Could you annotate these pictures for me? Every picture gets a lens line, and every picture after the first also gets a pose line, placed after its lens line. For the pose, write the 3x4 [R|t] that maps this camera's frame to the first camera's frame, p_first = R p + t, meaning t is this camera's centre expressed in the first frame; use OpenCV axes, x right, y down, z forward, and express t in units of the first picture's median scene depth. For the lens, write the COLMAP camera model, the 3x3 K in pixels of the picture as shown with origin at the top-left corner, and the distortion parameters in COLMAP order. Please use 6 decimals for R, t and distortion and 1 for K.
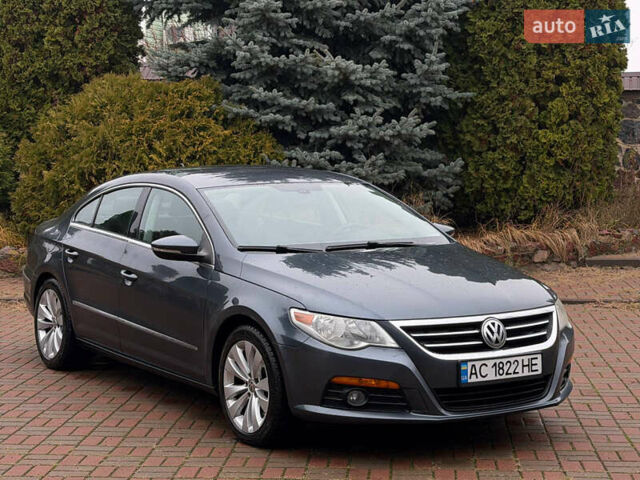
lens RADIAL K [[1318.2, 0, 333.4], [0, 1318.2, 239.9], [0, 0, 1]] dist [0.131701, 0.050891]
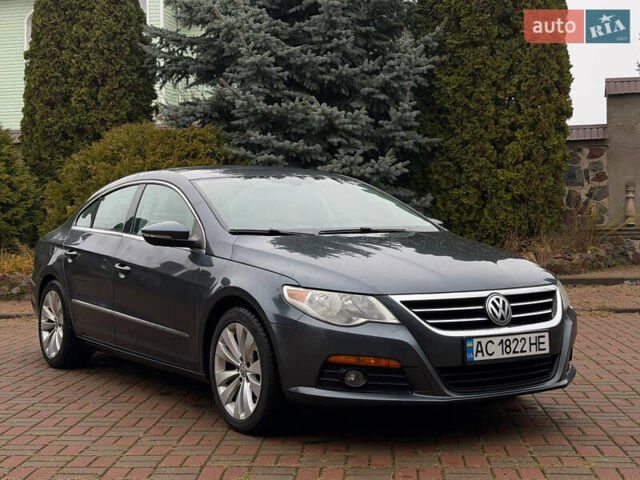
lens RADIAL K [[1022.3, 0, 319.0], [0, 1022.3, 239.7], [0, 0, 1]] dist [0.148896, -0.125173]
pose [[0.999949, -0.009890, 0.001822, -0.003340], [0.009970, 0.998641, -0.051146, 0.024490], [-0.001313, 0.051161, 0.998690, 0.113596]]
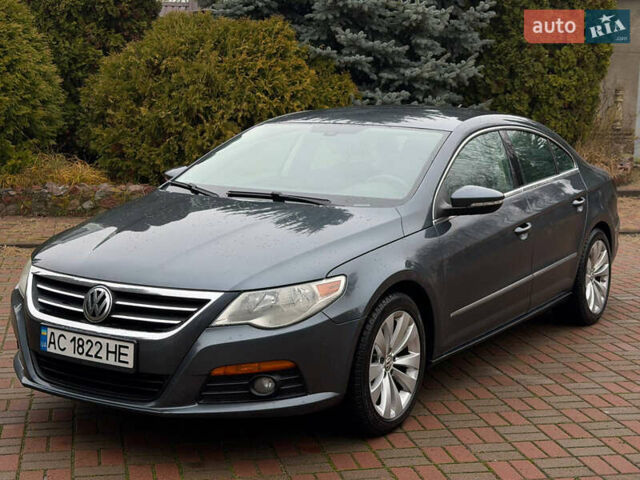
lens RADIAL K [[1075.3, 0, 322.1], [0, 1075.3, 240.9], [0, 0, 1]] dist [0.154610, -0.124803]
pose [[0.957224, -0.023348, 0.288404, -0.320710], [0.002594, 0.997392, 0.072134, -0.010282], [-0.289335, -0.068300, 0.954788, 0.178766]]
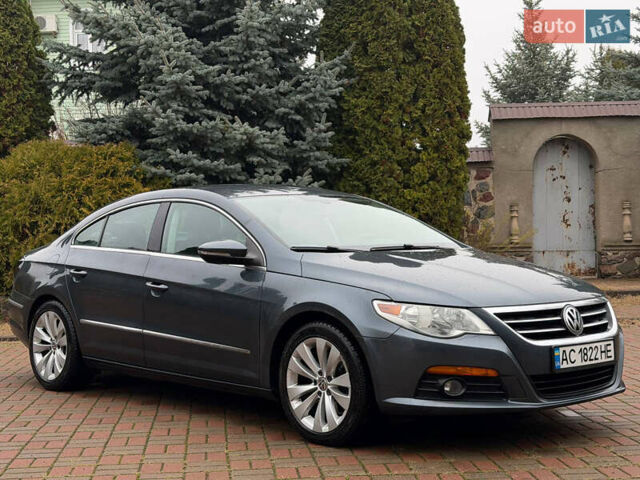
lens RADIAL K [[1026.5, 0, 320.5], [0, 1026.5, 242.0], [0, 0, 1]] dist [0.147678, -0.093969]
pose [[0.984814, -0.014558, 0.173004, -0.087392], [0.026160, 0.997544, -0.064974, 0.024688], [-0.171633, 0.068513, 0.982776, 0.108653]]
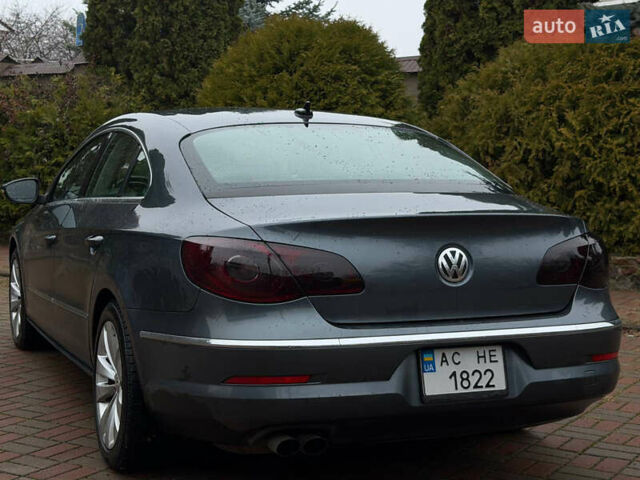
lens RADIAL K [[1079.0, 0, 322.2], [0, 1079.0, 240.8], [0, 0, 1]] dist [0.151344, -0.119424]
pose [[0.885875, 0.044906, -0.461746, 0.036479], [-0.042579, 0.998973, 0.015463, -0.001575], [0.461966, 0.005962, 0.886877, 0.349559]]
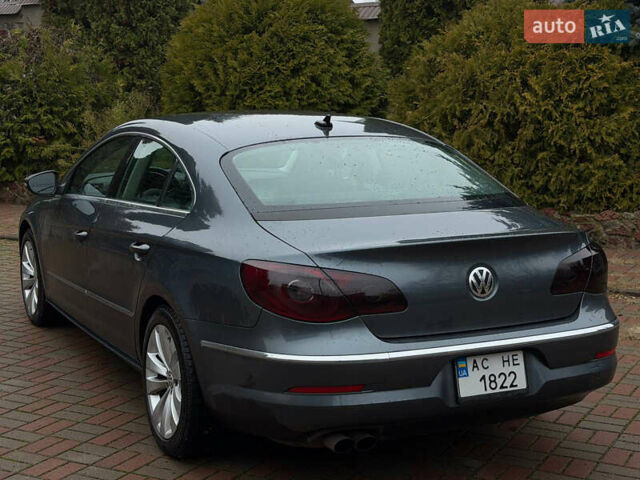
lens RADIAL K [[1075.3, 0, 322.1], [0, 1075.3, 240.9], [0, 0, 1]] dist [0.154610, -0.124803]
pose [[0.912995, 0.062229, -0.403196, 0.025091], [-0.030133, 0.995885, 0.085471, -0.025410], [0.406856, -0.065885, 0.911113, 0.311854]]
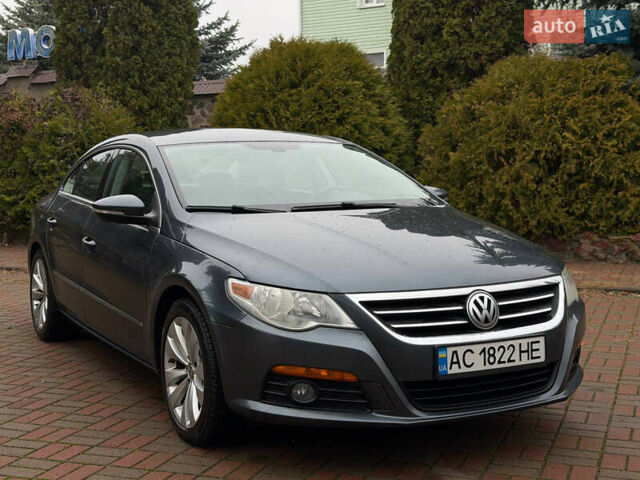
lens RADIAL K [[942.1, 0, 318.4], [0, 942.1, 239.1], [0, 0, 1]] dist [0.178913, -0.347399]
pose [[0.958882, 0.017865, -0.283241, -0.108020], [-0.012629, 0.999714, 0.020301, 0.000732], [0.283522, -0.015890, 0.958834, 0.276330]]
